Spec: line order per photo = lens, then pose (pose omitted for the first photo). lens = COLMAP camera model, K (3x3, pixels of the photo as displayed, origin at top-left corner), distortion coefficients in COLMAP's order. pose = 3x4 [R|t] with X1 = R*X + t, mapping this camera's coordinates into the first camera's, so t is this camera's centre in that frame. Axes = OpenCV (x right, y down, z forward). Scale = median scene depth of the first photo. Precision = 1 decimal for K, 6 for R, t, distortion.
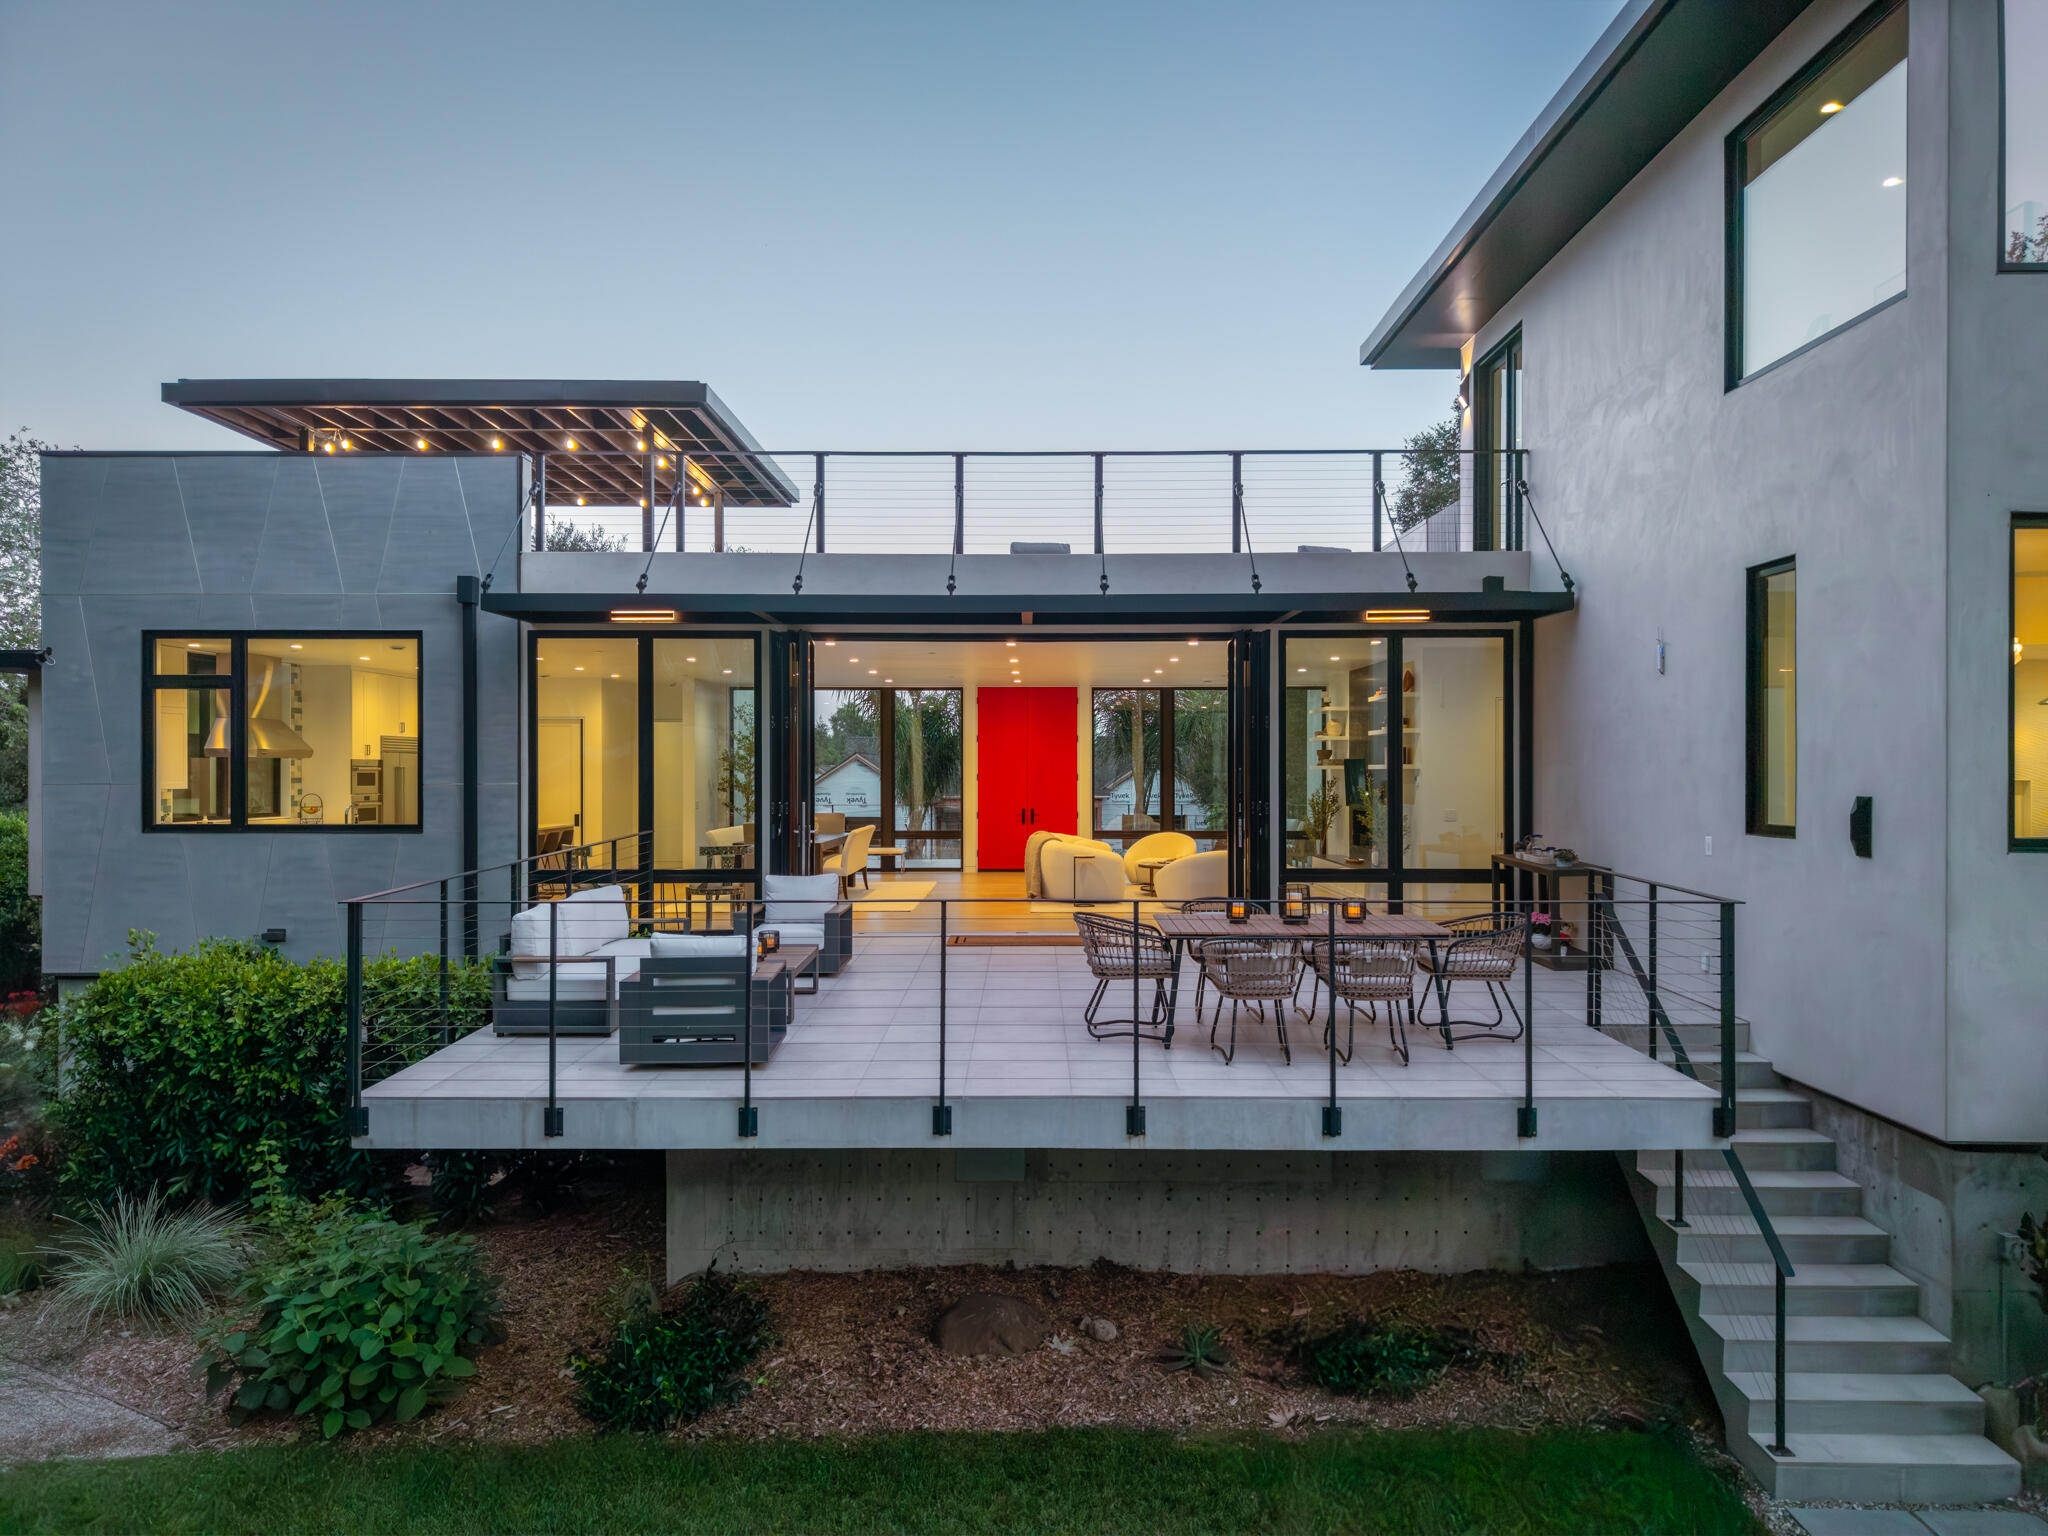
lens RADIAL K [[1365.9, 0, 1022.2], [0, 1365.9, 738.3], [0, 0, 1]] dist [0.004562, 0.001479]
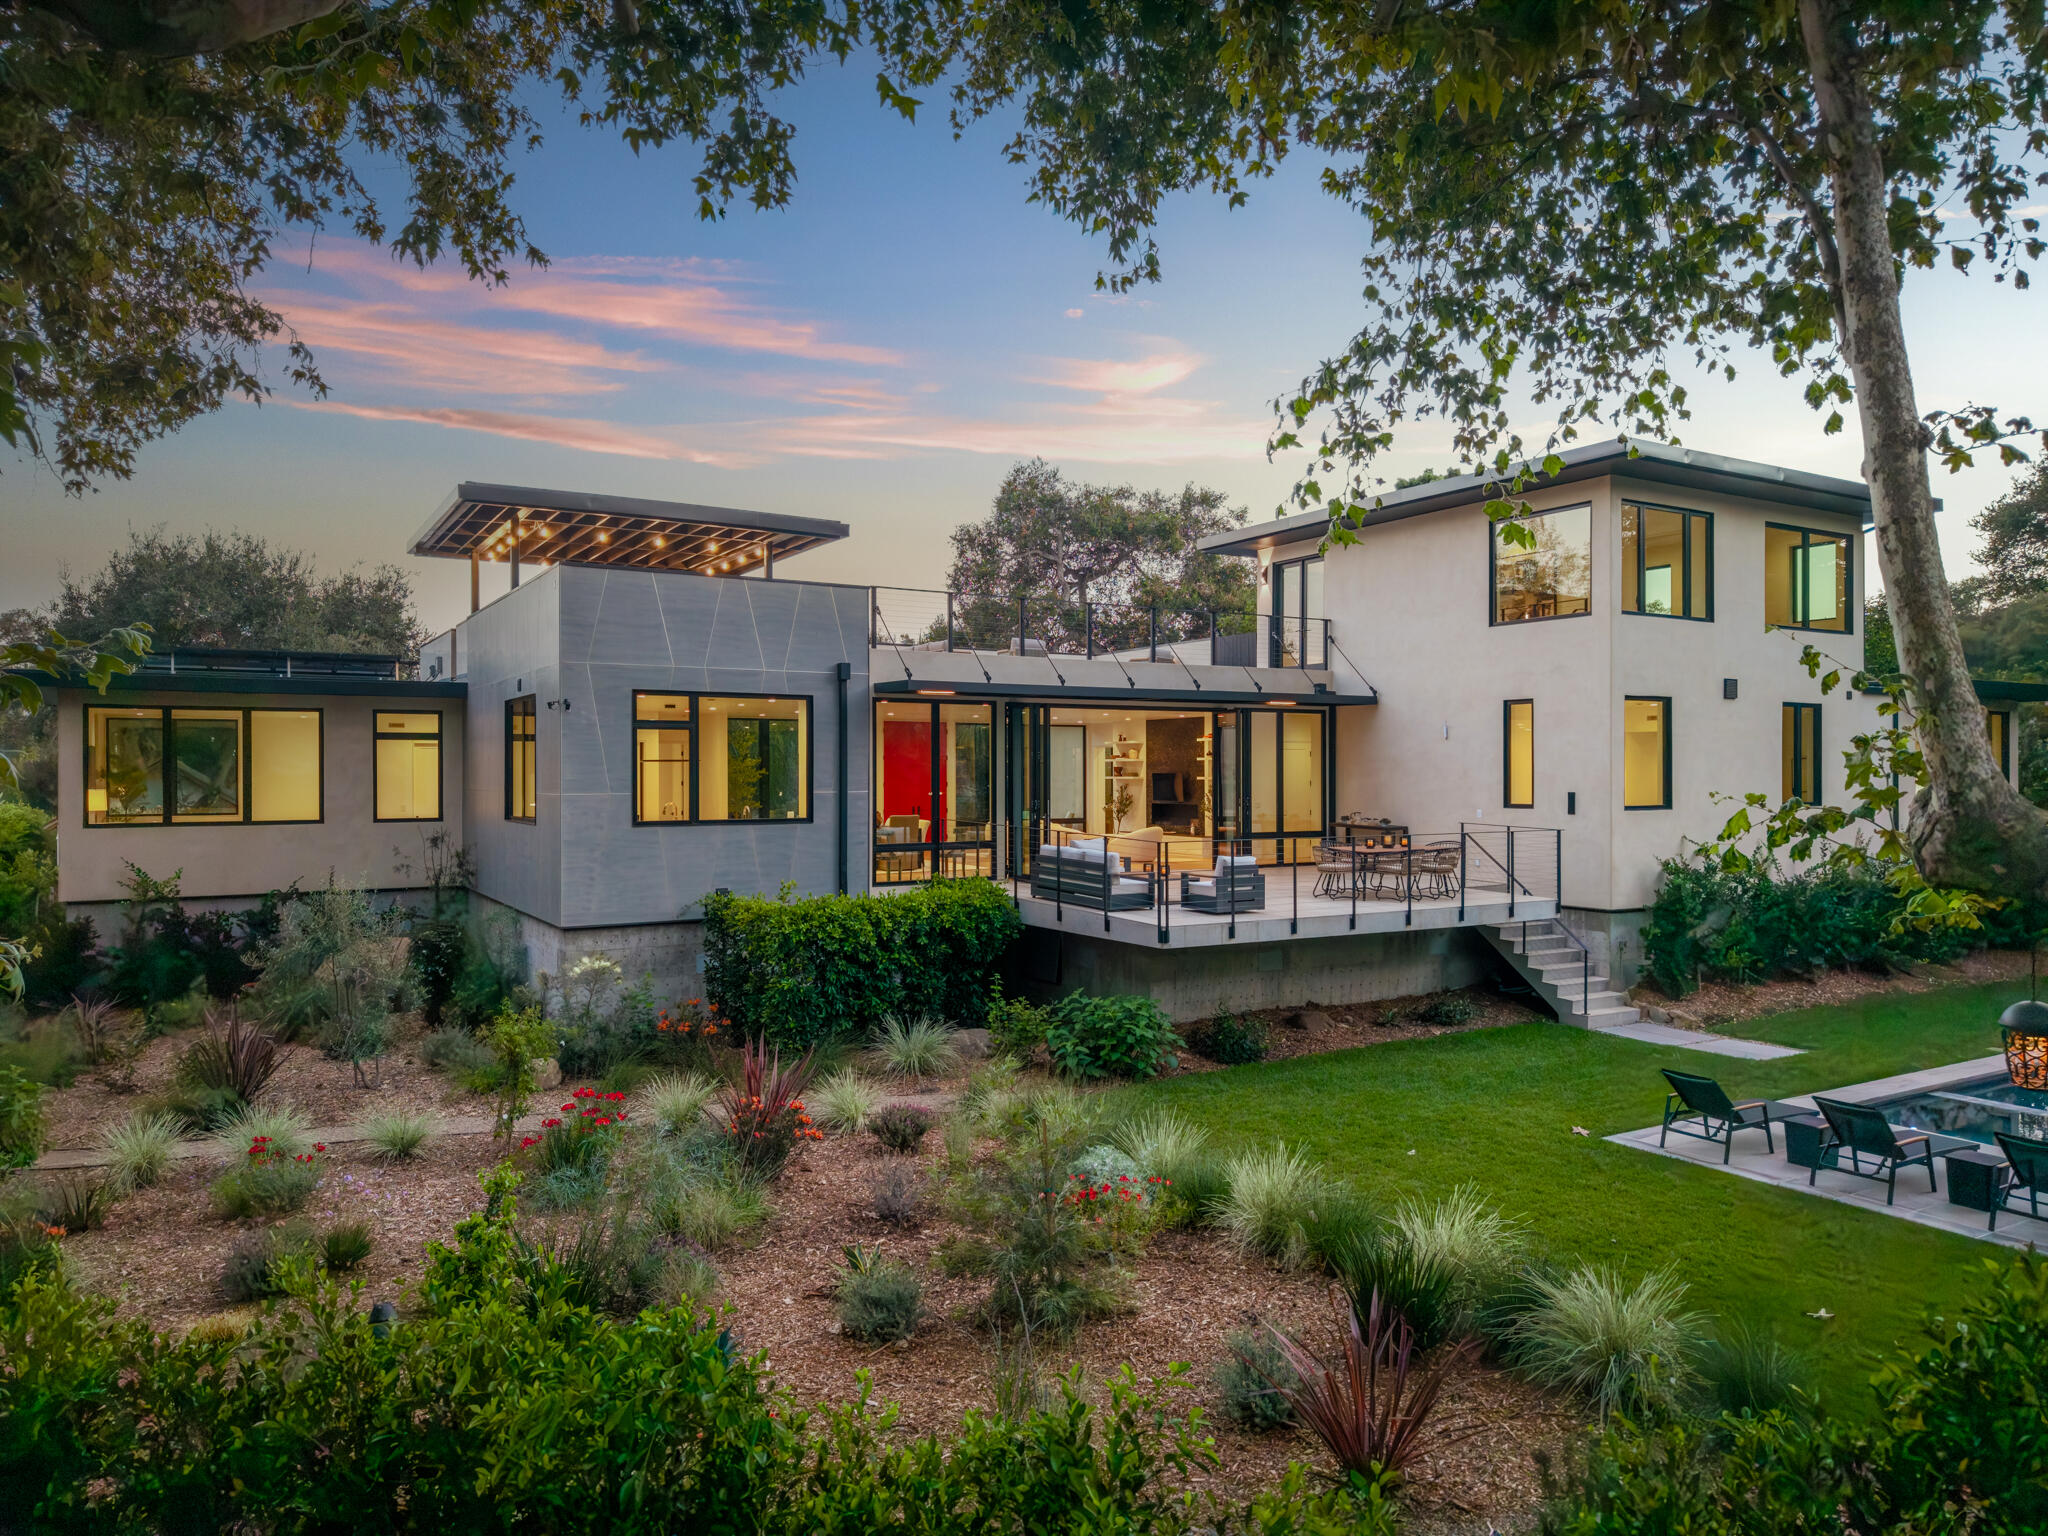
lens RADIAL K [[1368.7, 0, 1022.8], [0, 1368.7, 716.2], [0, 0, 1]] dist [-0.005701, 0.000756]
pose [[0.853283, 0.020134, 0.521060, -1.056761], [0.003595, 0.999003, -0.044490, 0.016515], [-0.521436, 0.039836, 0.852360, -0.473868]]
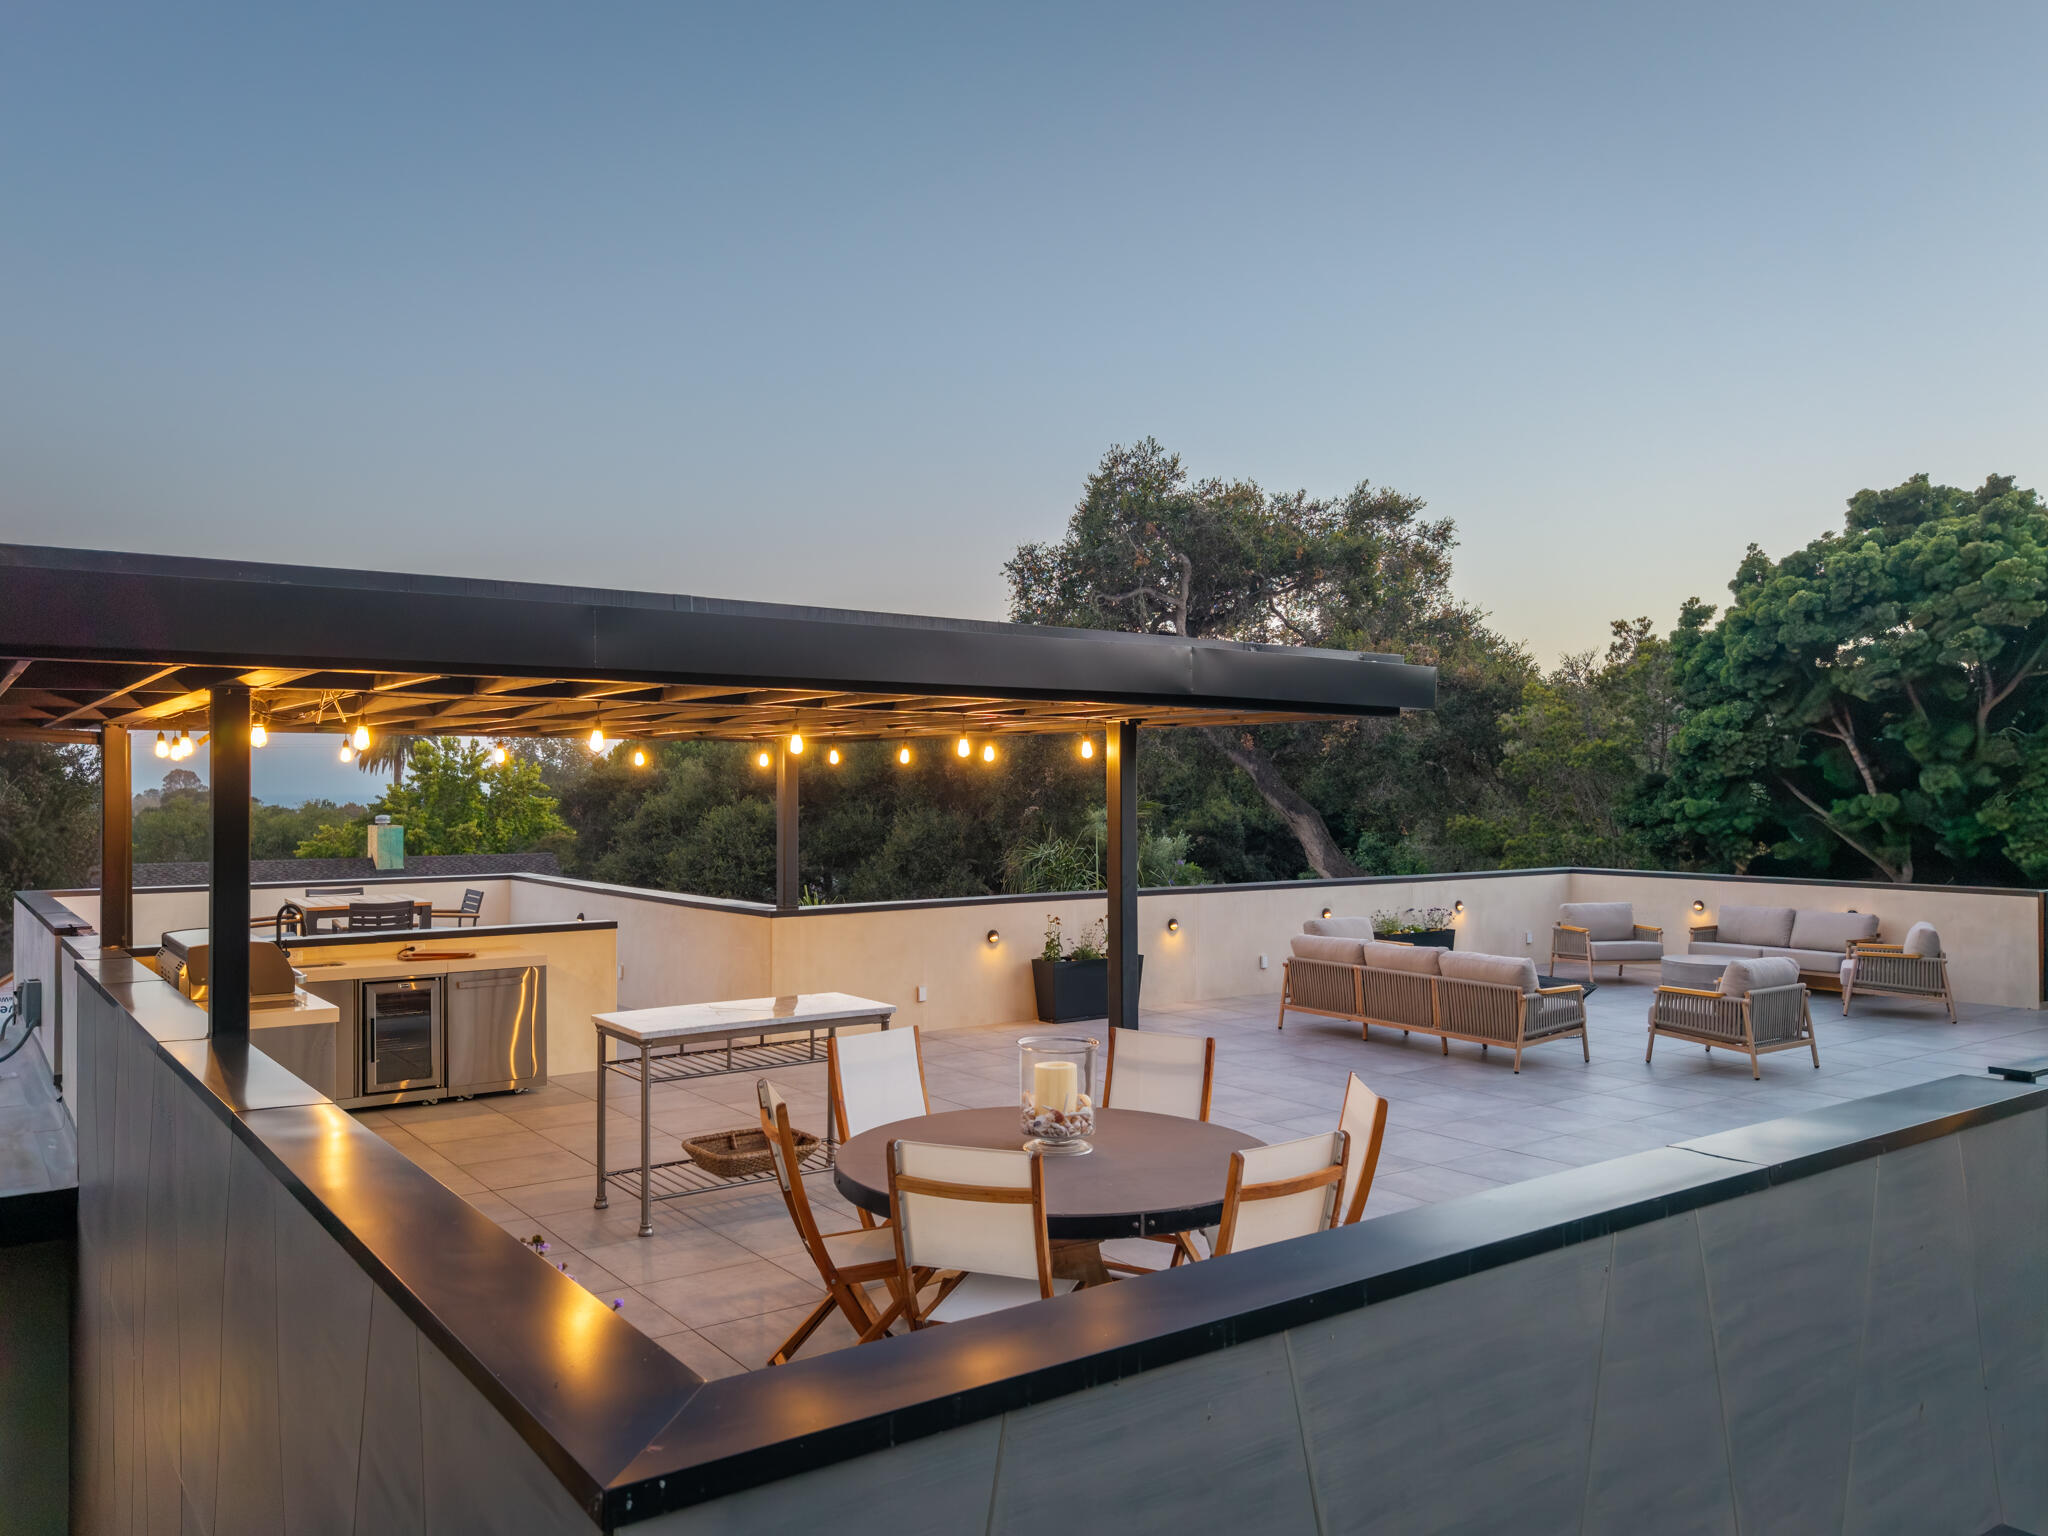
lens RADIAL K [[1545.7, 0, 986.8], [0, 1545.7, 769.6], [0, 0, 1]] dist [0.000022, 0.000262]
pose [[0.814590, 0.003652, 0.580026, -0.798005], [0.005029, 0.999898, -0.013359, -0.279159], [-0.580016, 0.013800, 0.814488, 0.765806]]
